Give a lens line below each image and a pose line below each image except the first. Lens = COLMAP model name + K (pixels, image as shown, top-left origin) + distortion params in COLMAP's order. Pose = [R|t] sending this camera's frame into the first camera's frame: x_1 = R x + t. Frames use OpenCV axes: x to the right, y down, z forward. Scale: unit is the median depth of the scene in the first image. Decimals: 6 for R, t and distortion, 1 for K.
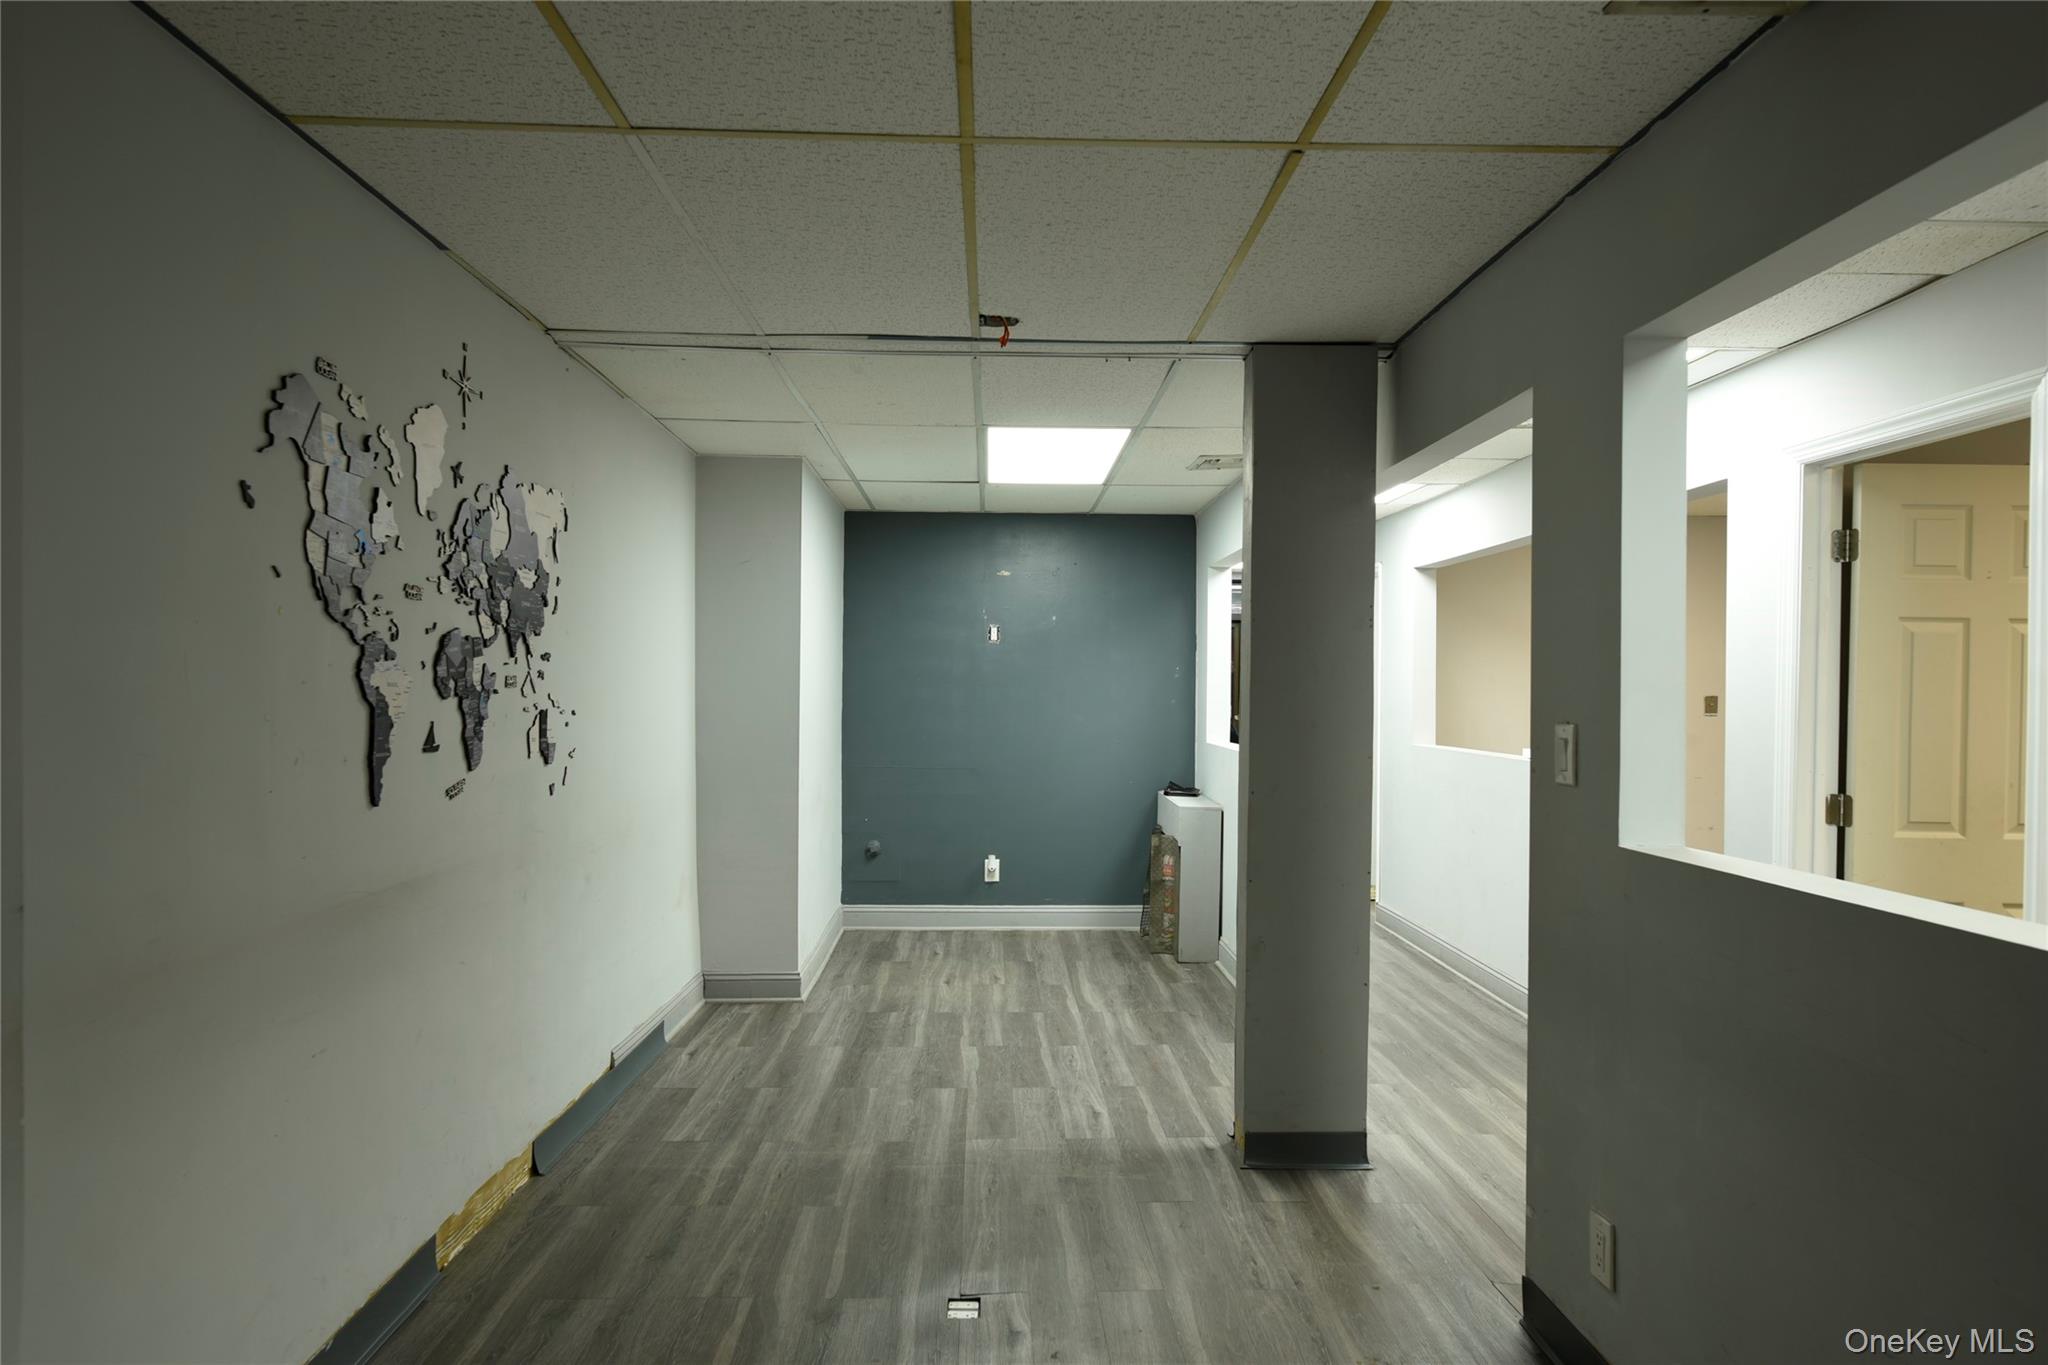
lens RADIAL K [[1159.3, 0, 1032.3], [0, 1159.3, 688.7], [0, 0, 1]] dist [0.002708, -0.002473]
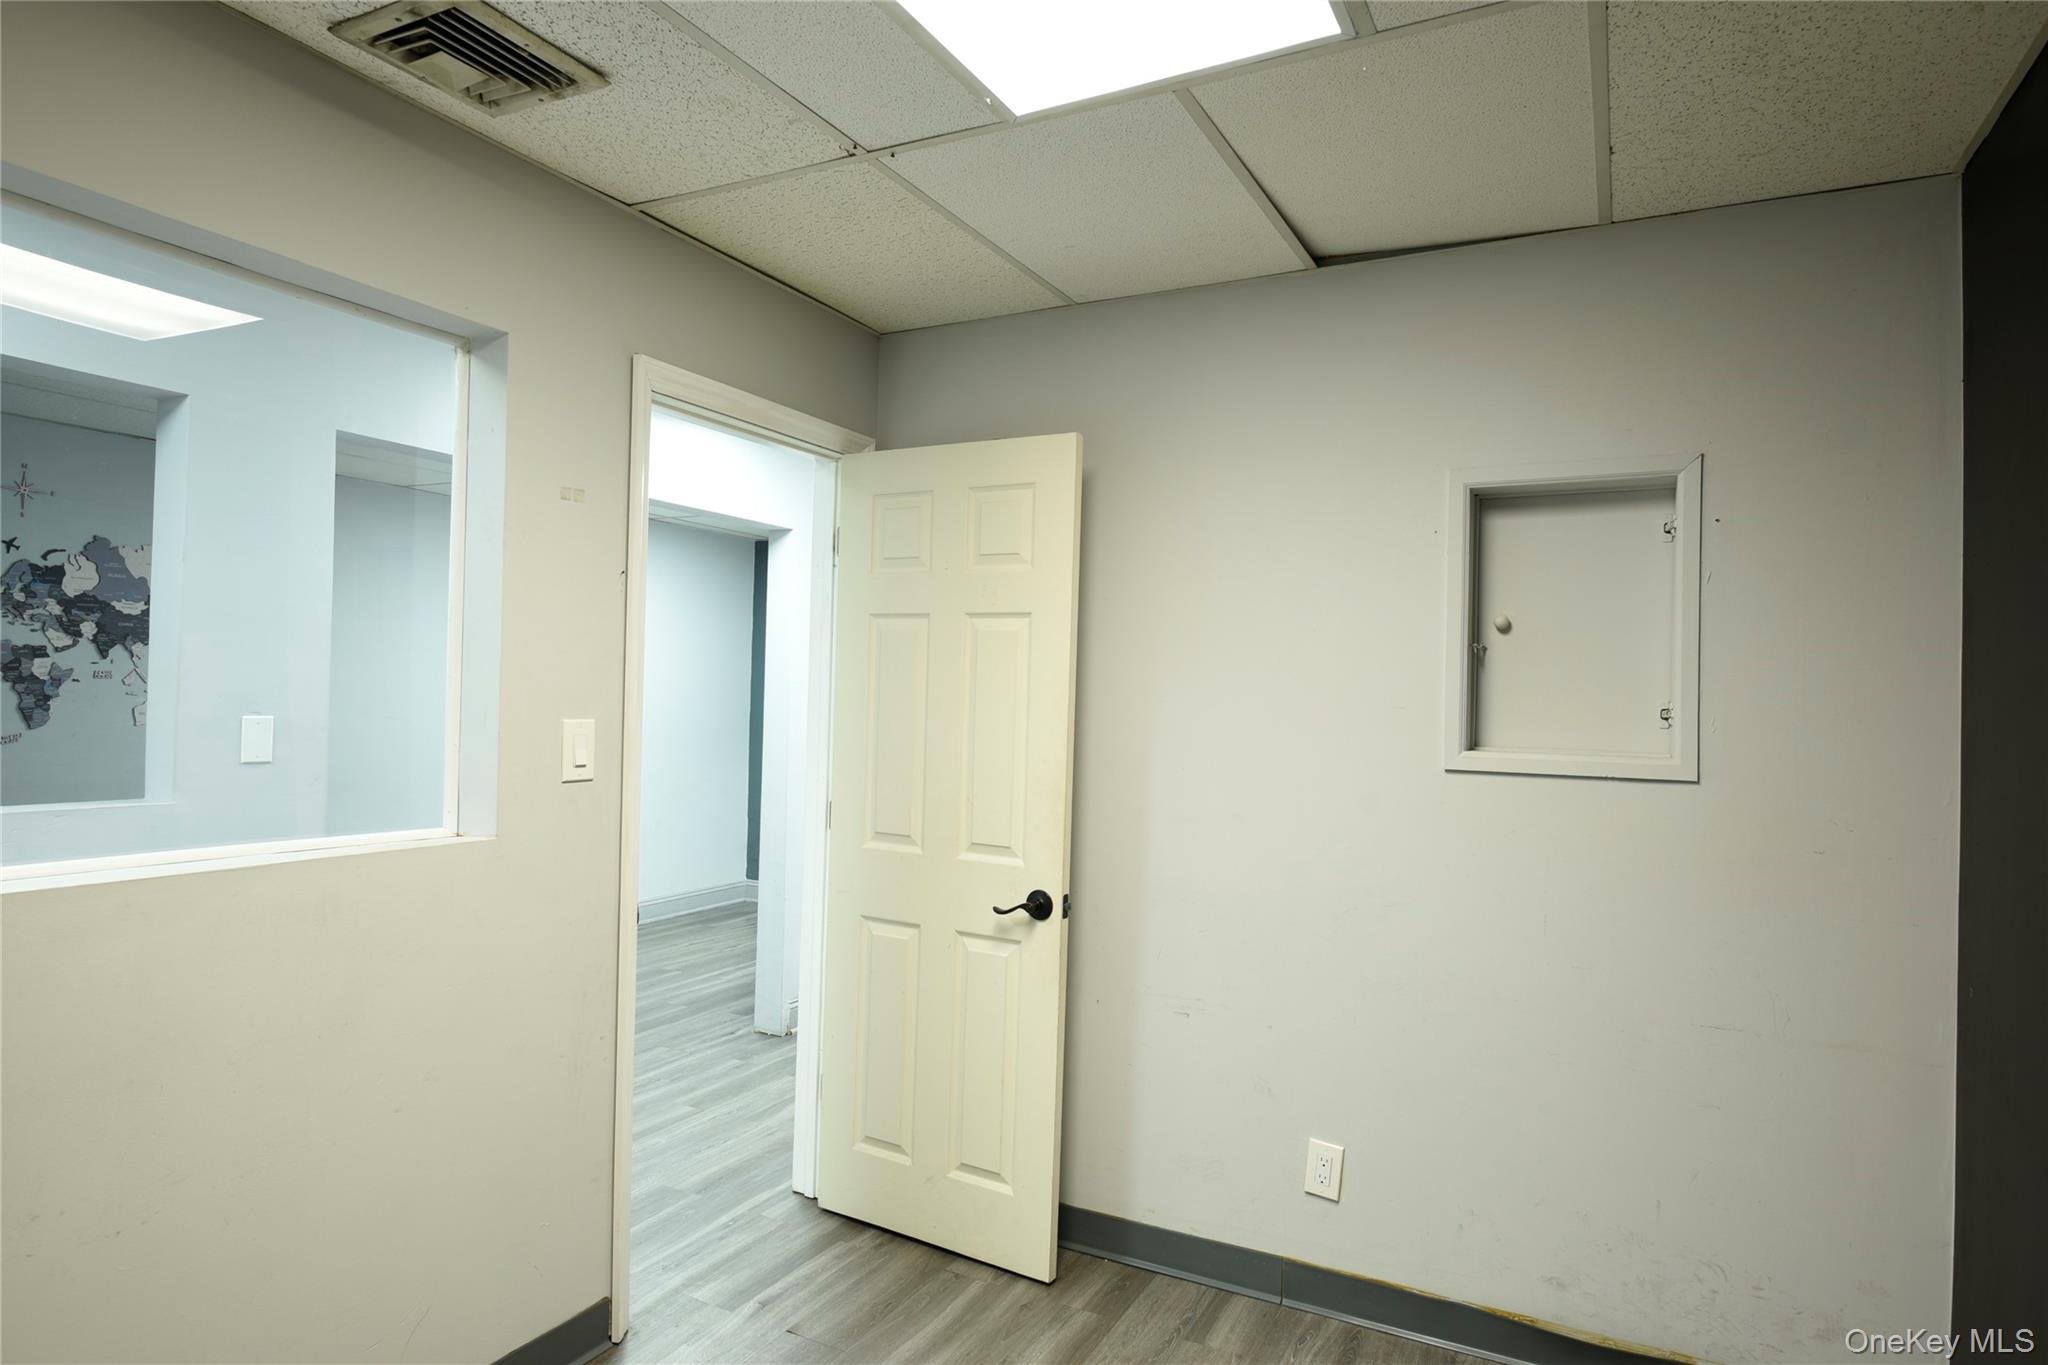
lens RADIAL K [[1159.3, 0, 1032.3], [0, 1159.3, 688.7], [0, 0, 1]] dist [0.002708, -0.002473]
pose [[0.873153, 0.009964, -0.487344, 1.313987], [-0.017746, 0.999778, -0.011354, 0.007397], [0.487122, 0.018562, 0.873137, 0.240404]]
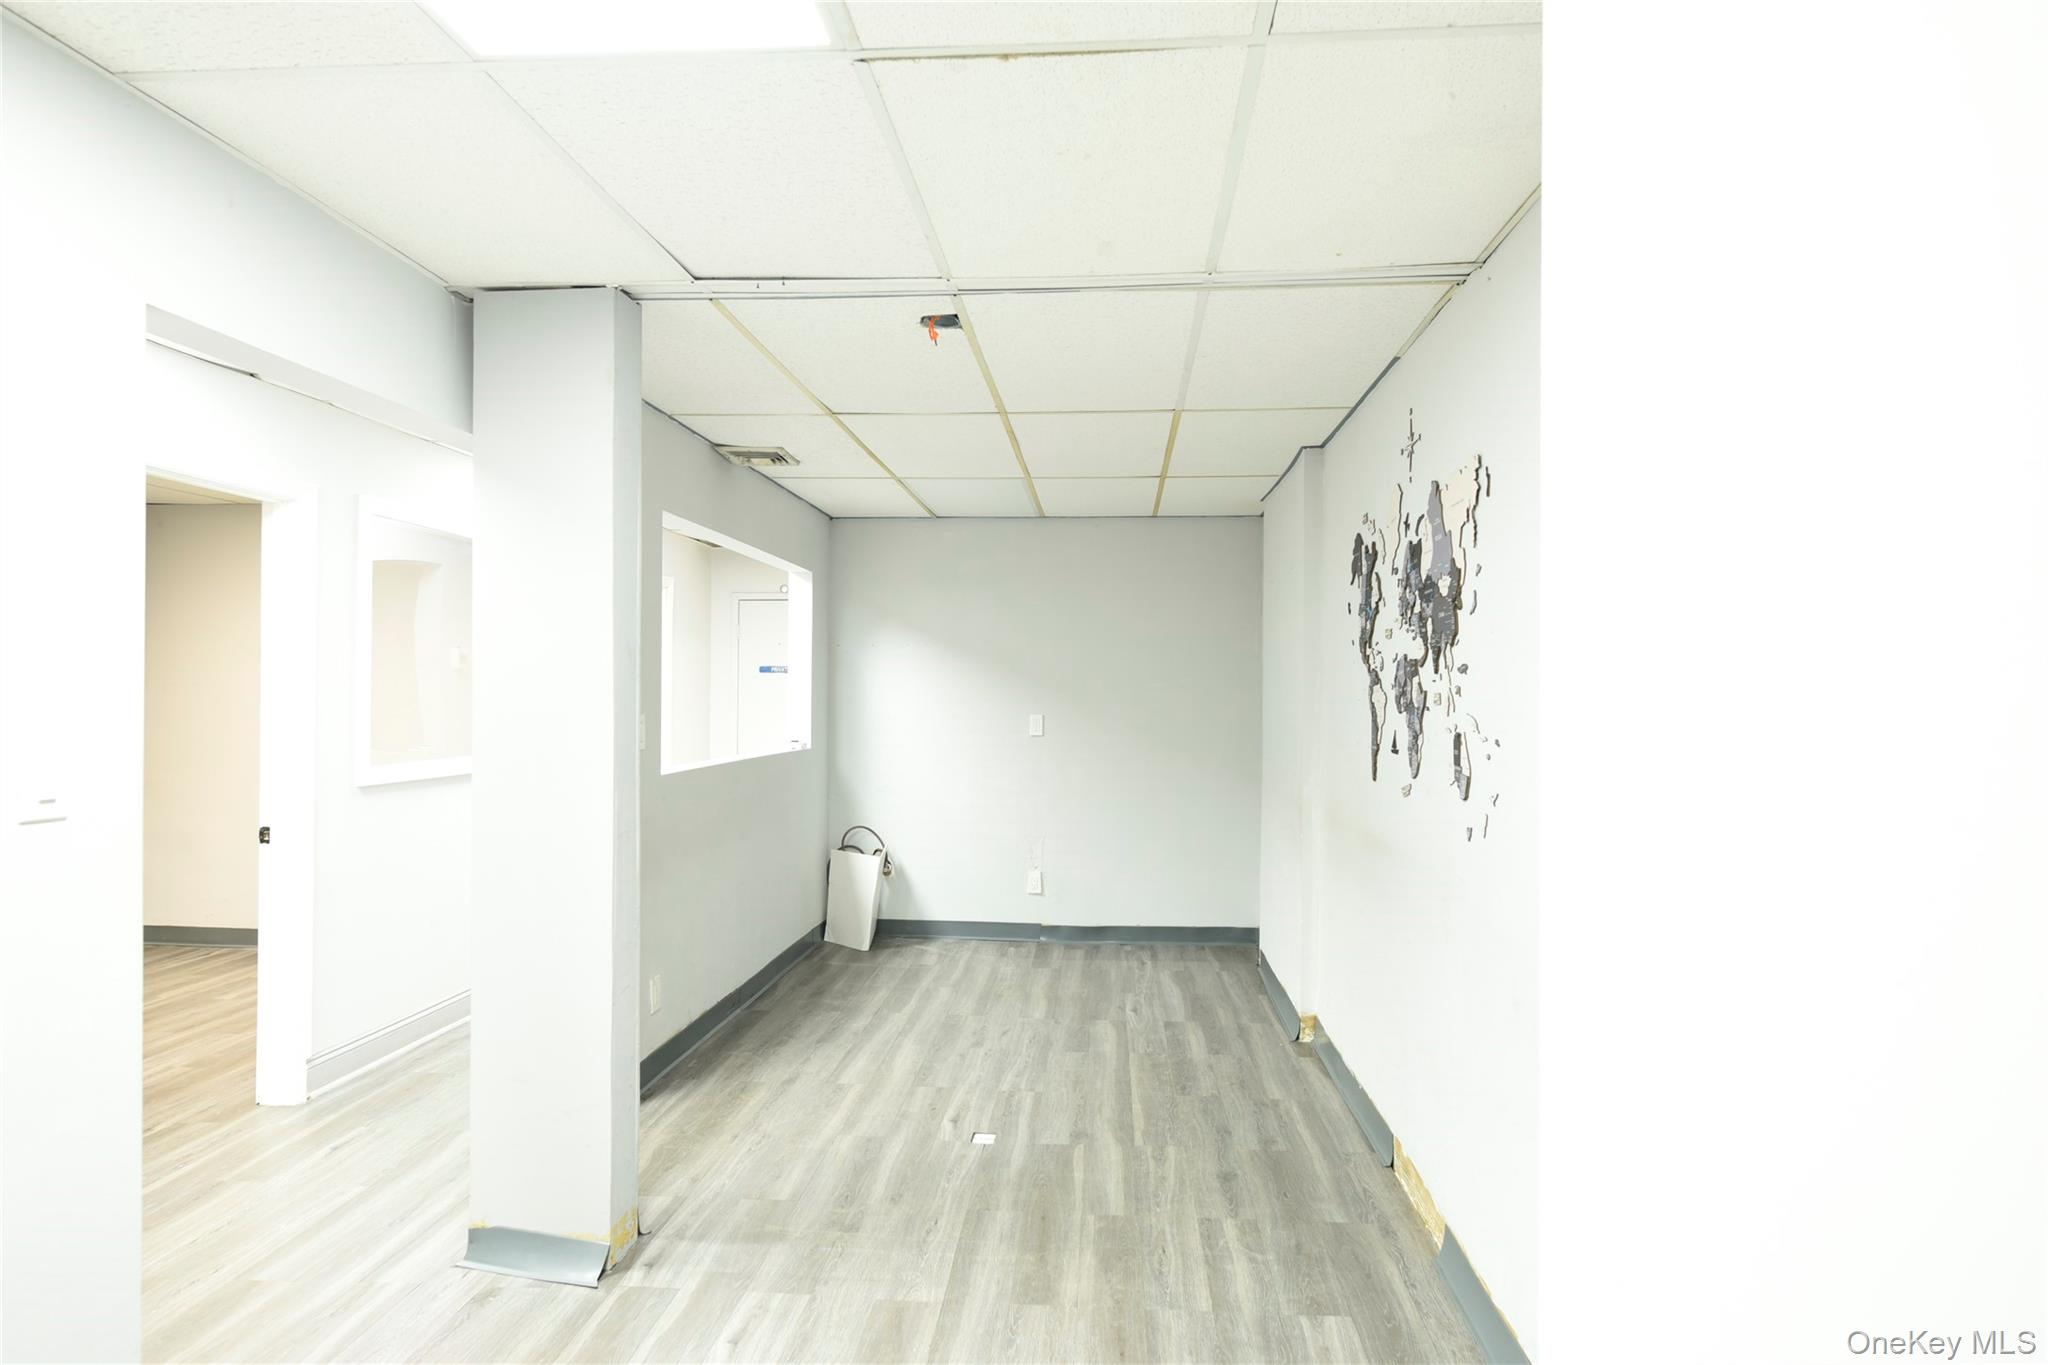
lens RADIAL K [[1159.3, 0, 1032.3], [0, 1159.3, 688.7], [0, 0, 1]] dist [0.002708, -0.002473]
pose [[-0.994065, -0.013354, 0.107966, -0.207376], [-0.013761, 0.999901, -0.003030, -0.006742], [-0.107915, -0.004497, -0.994150, 1.891173]]
